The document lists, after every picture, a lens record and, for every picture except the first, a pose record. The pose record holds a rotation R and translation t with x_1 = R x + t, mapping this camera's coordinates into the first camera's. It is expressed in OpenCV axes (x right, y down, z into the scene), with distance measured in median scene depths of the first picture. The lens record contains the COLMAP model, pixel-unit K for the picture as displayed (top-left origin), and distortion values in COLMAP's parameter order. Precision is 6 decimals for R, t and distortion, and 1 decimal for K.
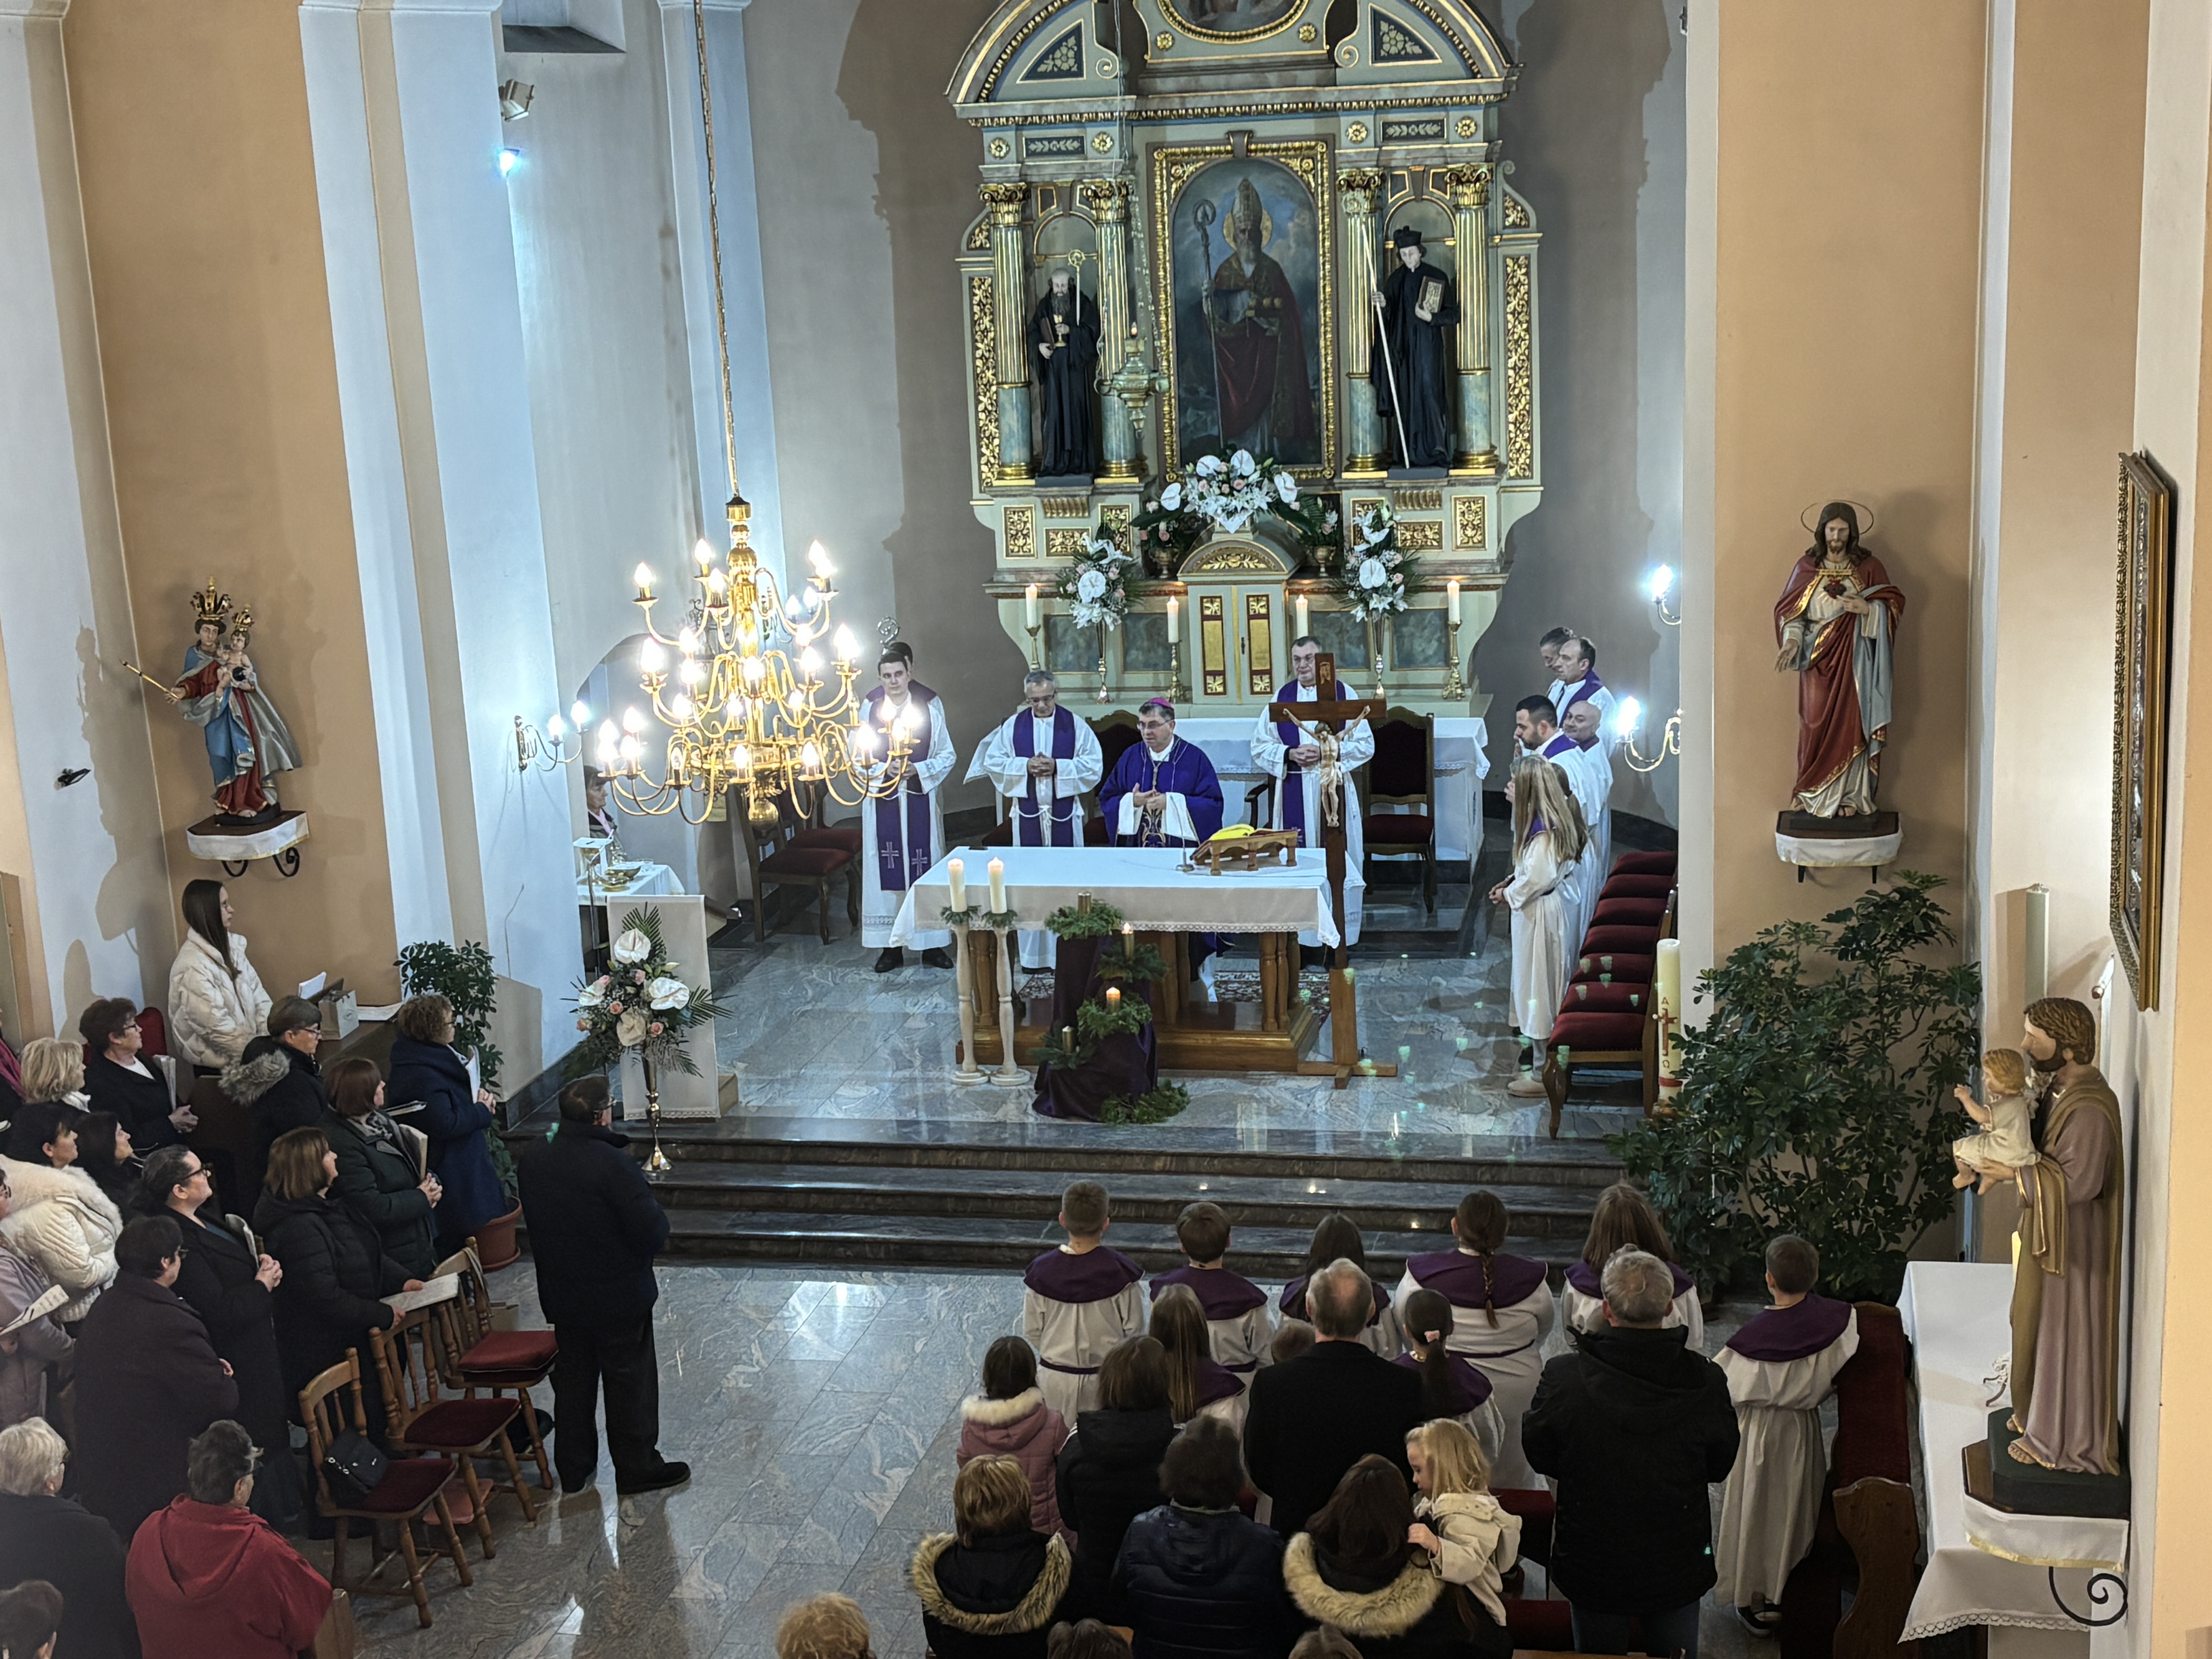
lens RADIAL K [[3264.4, 0, 1140.5], [0, 3264.4, 927.9], [0, 0, 1]] dist [0.088419, 0.000000]
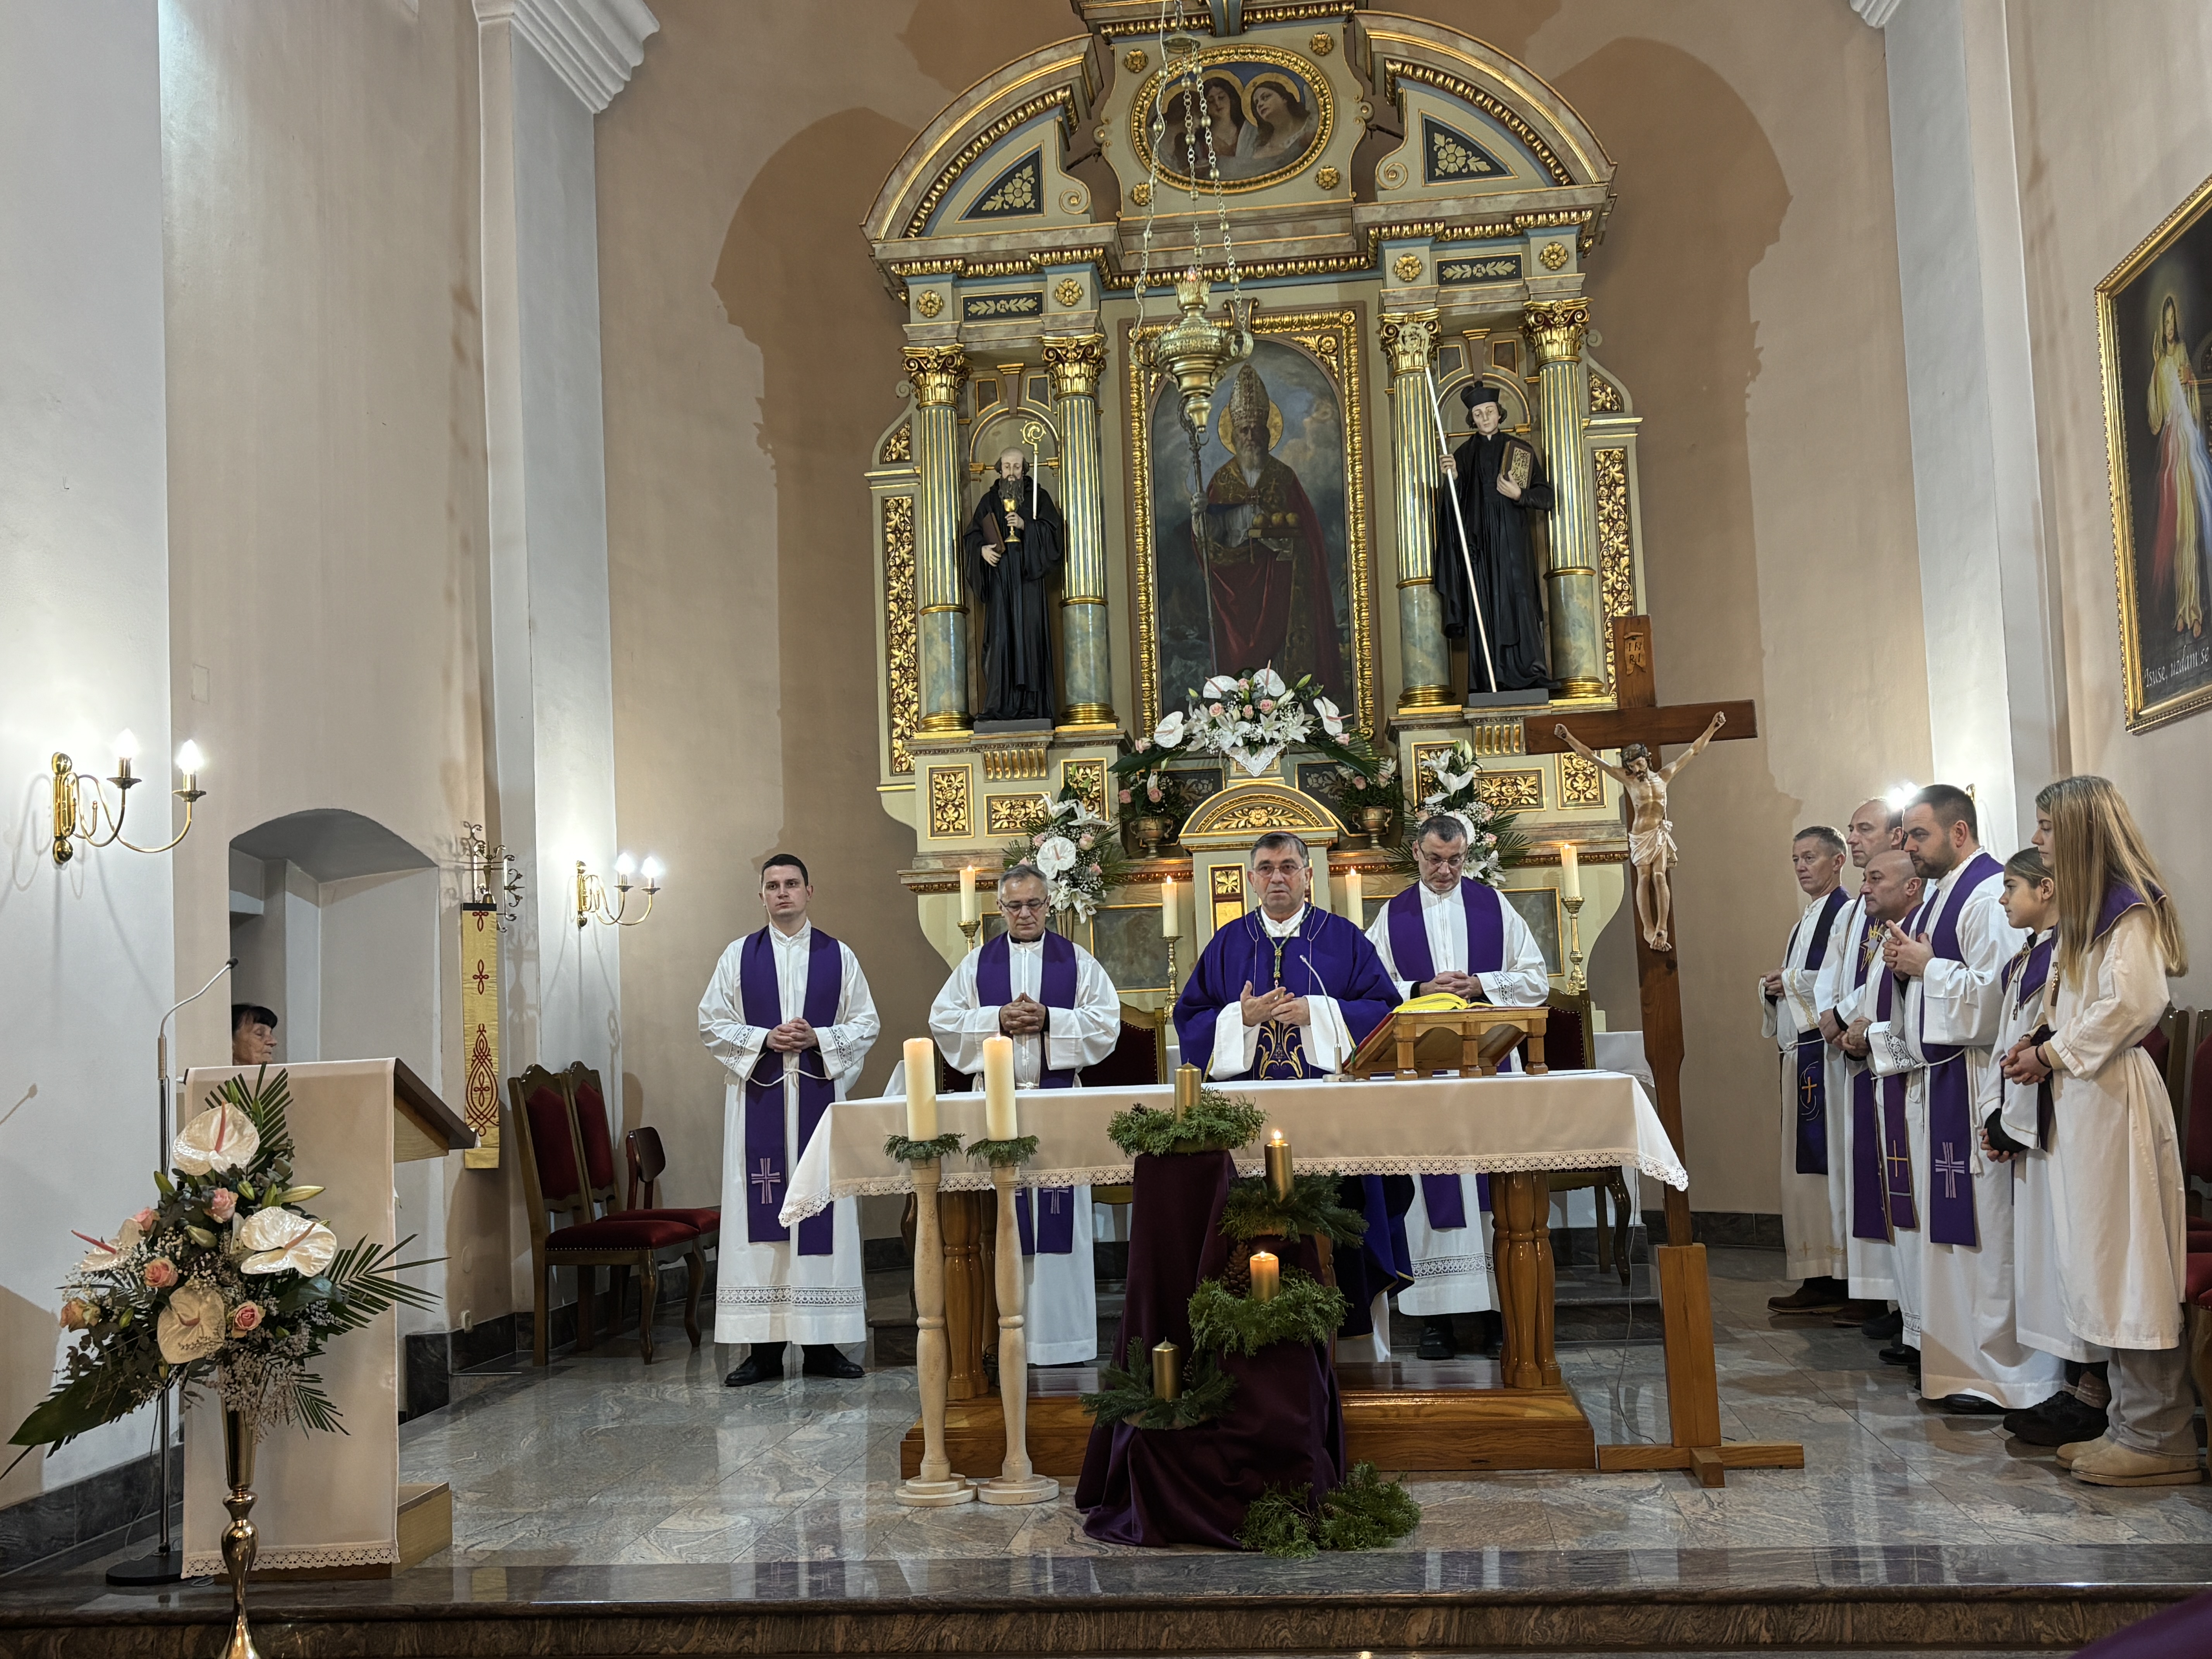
lens RADIAL K [[2316.7, 0, 1107.8], [0, 2316.7, 848.1], [0, 0, 1]] dist [0.035637, 0.000000]
pose [[0.995614, 0.010744, 0.092935, -0.050999], [0.020703, 0.943451, -0.330864, 0.059977], [-0.091234, 0.331337, 0.939091, 0.537069]]
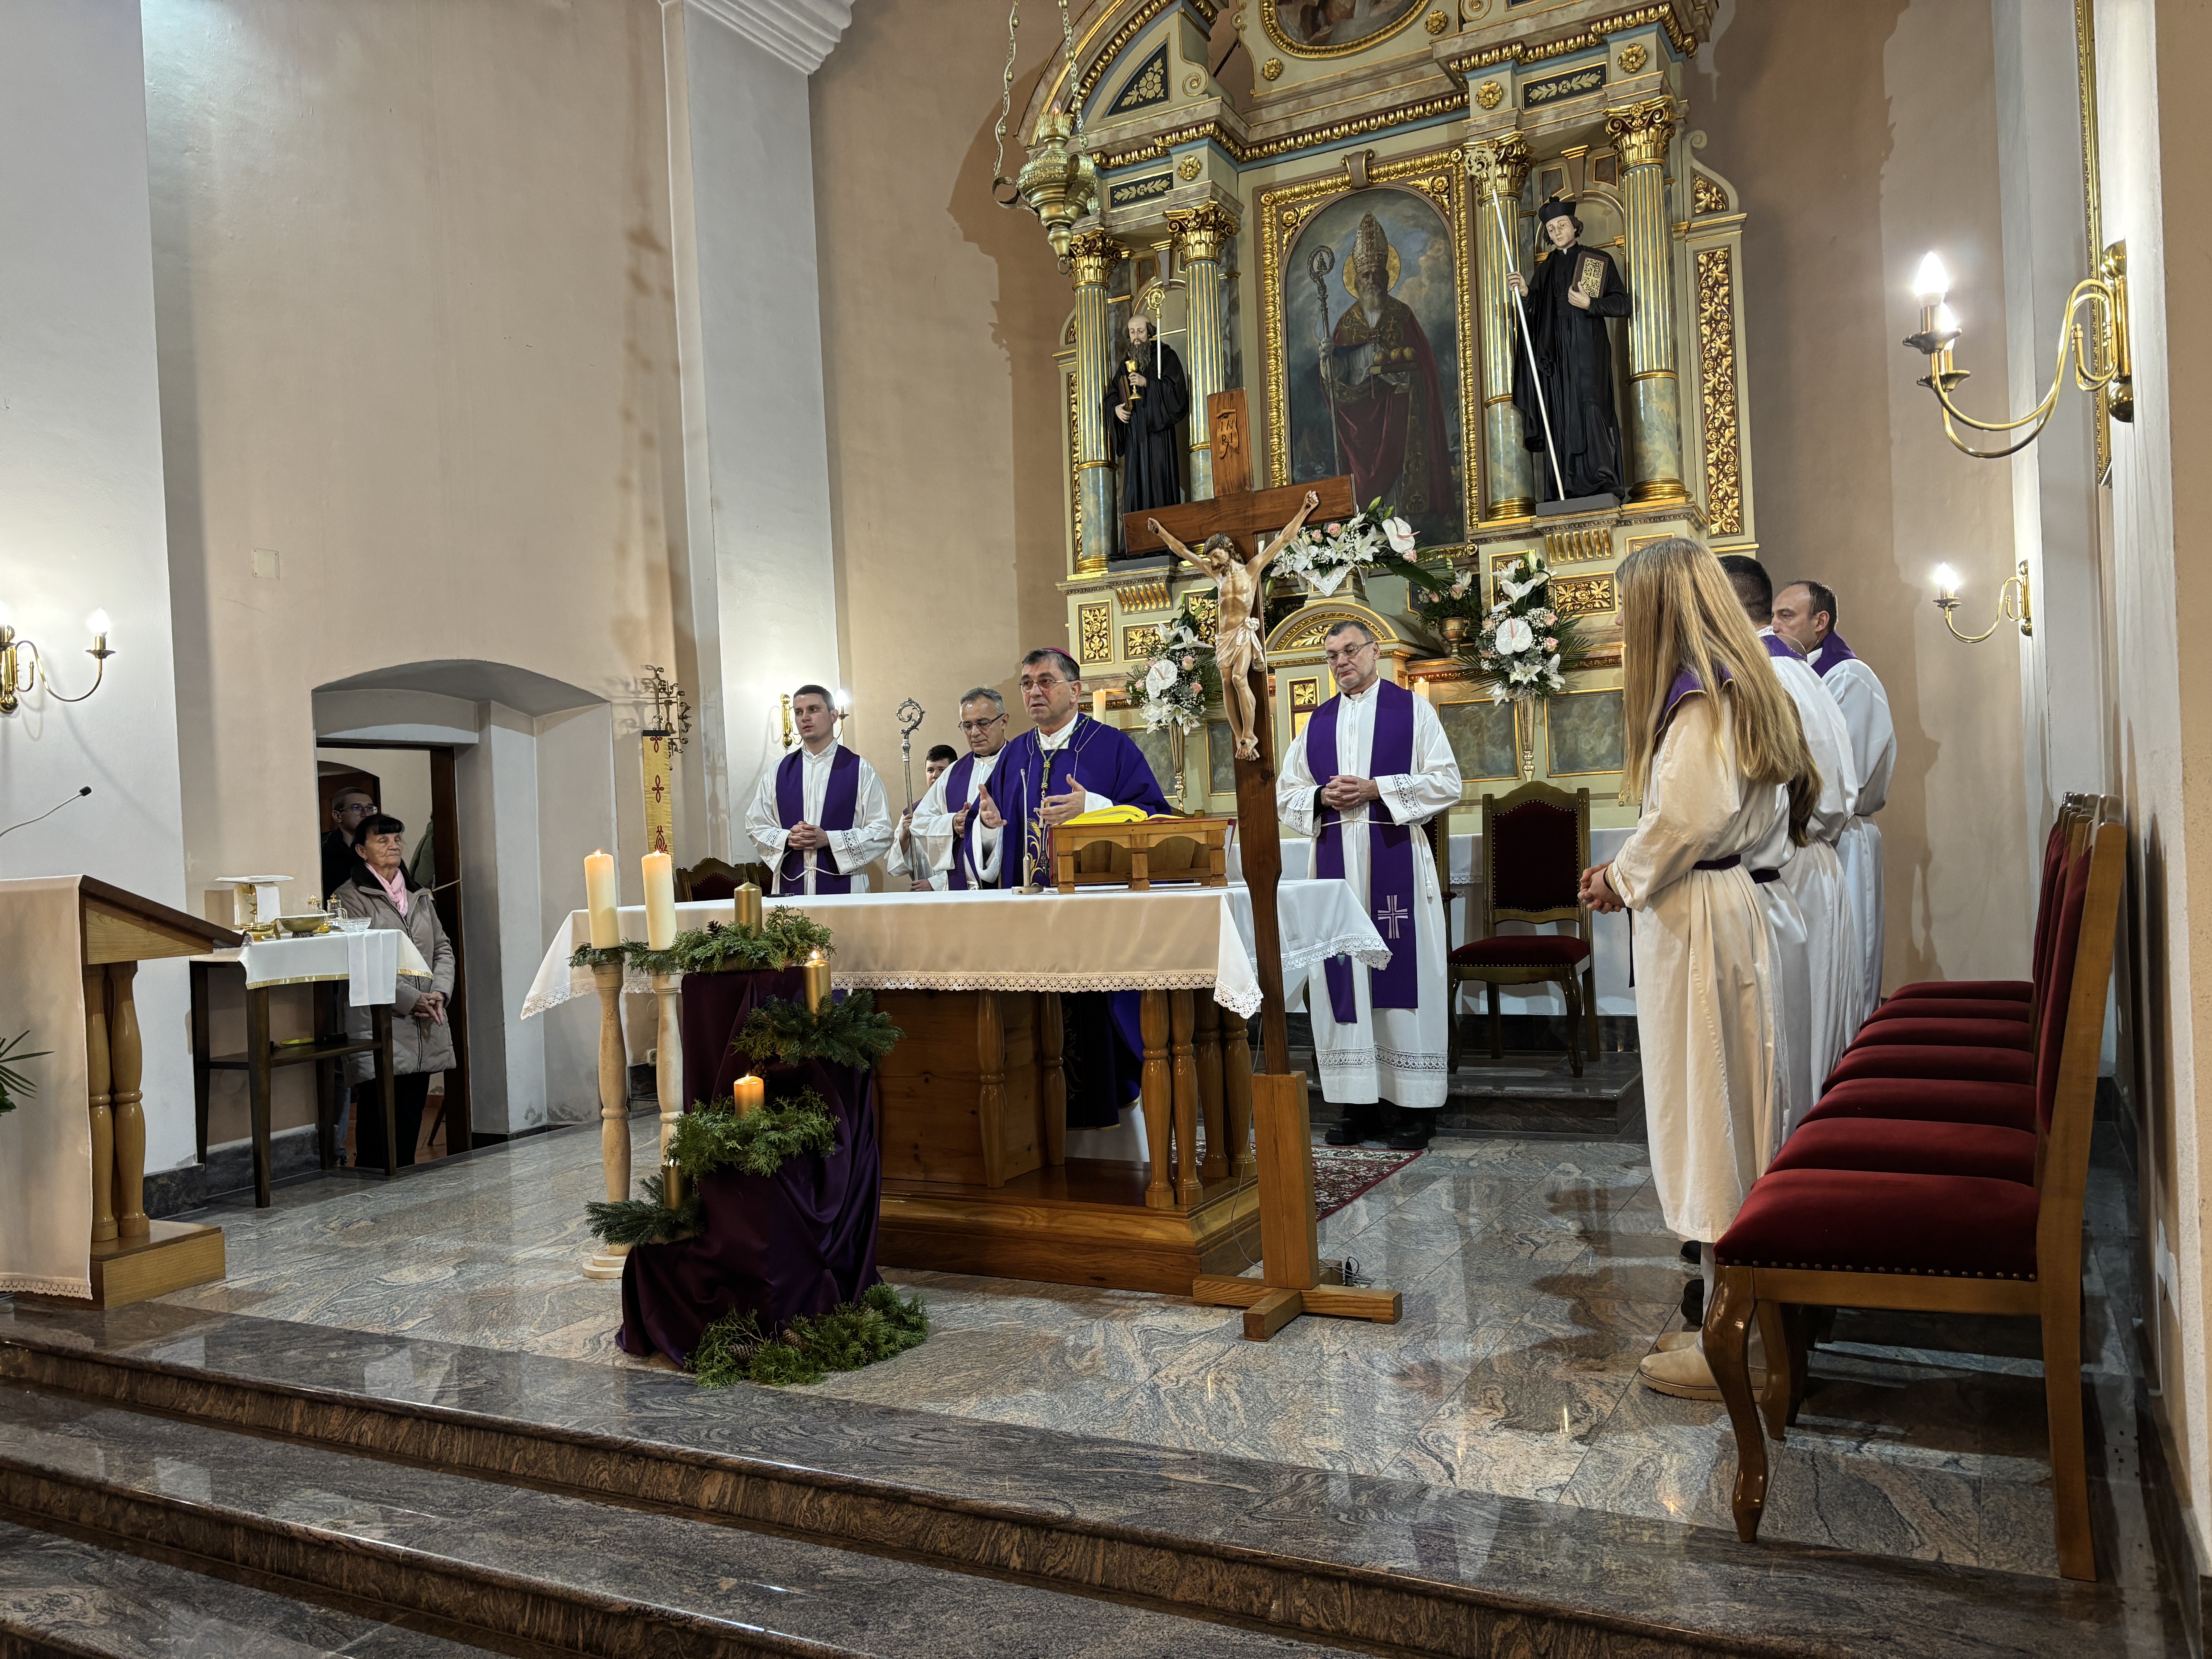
lens RADIAL K [[1687.6, 0, 1096.2], [0, 1687.6, 812.7], [0, 0, 1]] dist [0.035492, -0.018067]
pose [[0.960266, -0.003899, -0.279060, 0.087082], [-0.067153, 0.967298, -0.244593, 0.031039], [0.270888, 0.253614, 0.928601, 0.627809]]
